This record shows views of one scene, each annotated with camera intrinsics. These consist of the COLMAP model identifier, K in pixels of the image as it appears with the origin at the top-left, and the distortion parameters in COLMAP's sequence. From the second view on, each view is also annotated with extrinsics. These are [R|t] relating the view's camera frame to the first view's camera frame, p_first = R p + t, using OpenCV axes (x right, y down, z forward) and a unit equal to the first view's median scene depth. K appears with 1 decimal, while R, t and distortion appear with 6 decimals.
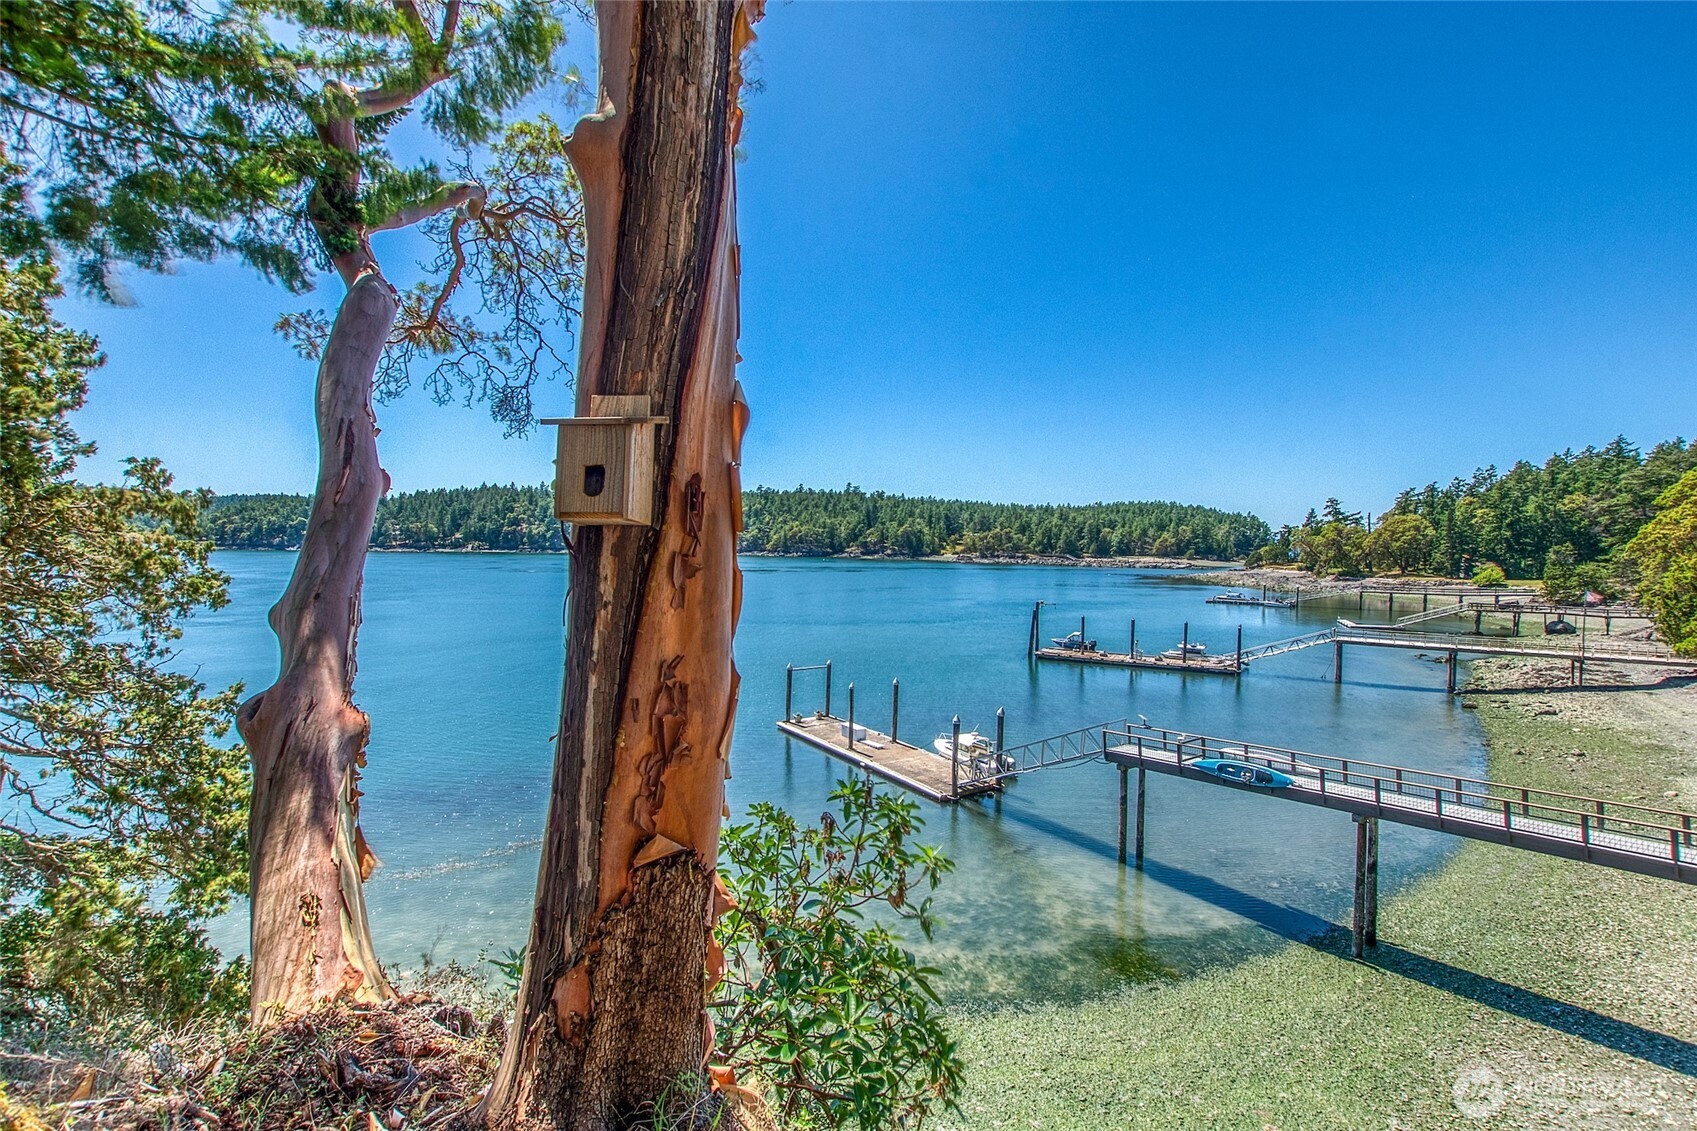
lens RADIAL K [[761.2, 0, 862.4], [0, 761.2, 559.4], [0, 0, 1]] dist [-0.020635, 0.005851]
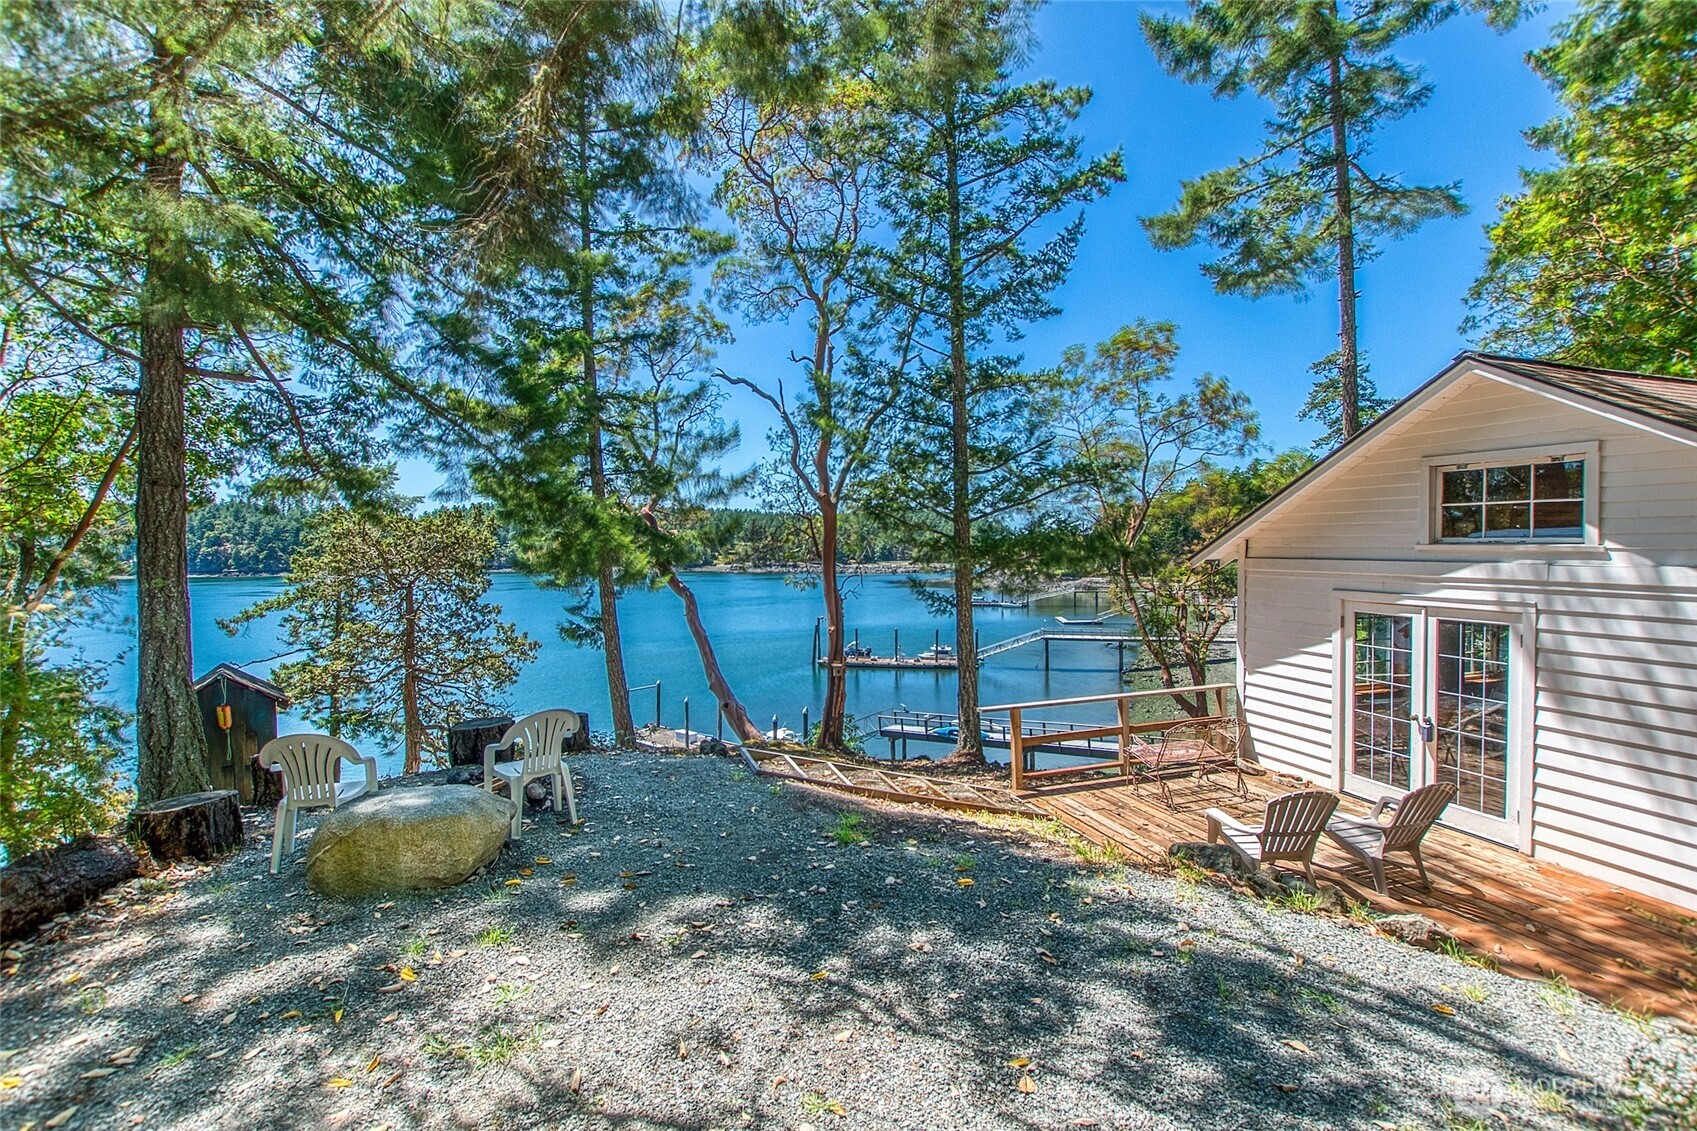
lens RADIAL K [[761.2, 0, 847.2], [0, 761.2, 553.8], [0, 0, 1]] dist [-0.020635, 0.005851]
pose [[0.960752, -0.024352, 0.276338, -0.786912], [0.029238, 0.999480, -0.013576, -0.403350], [-0.275864, 0.021122, 0.960965, -2.268983]]
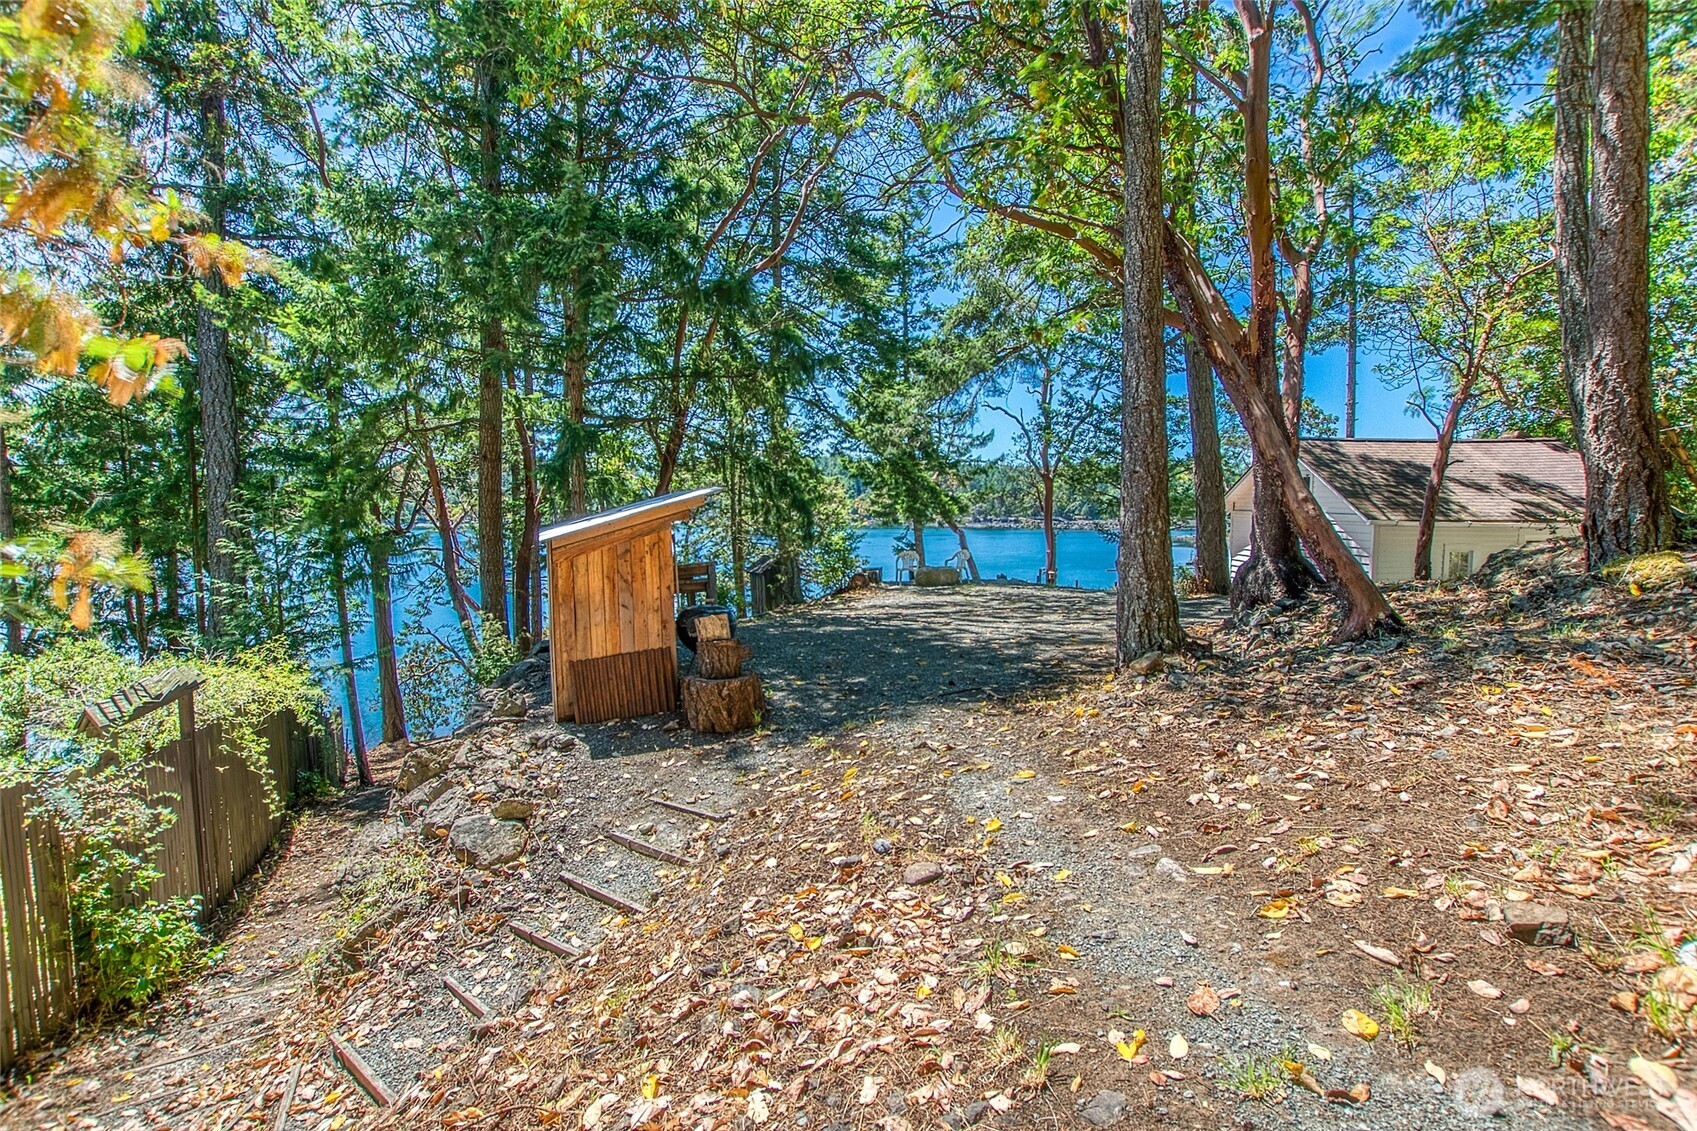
lens RADIAL K [[761.2, 0, 850.5], [0, 761.2, 565.3], [0, 0, 1]] dist [-0.020635, 0.005851]
pose [[0.999838, -0.017734, -0.003141, -1.293985], [0.017877, 0.998380, 0.054020, -0.362911], [0.002178, -0.054067, 0.998535, -4.293609]]
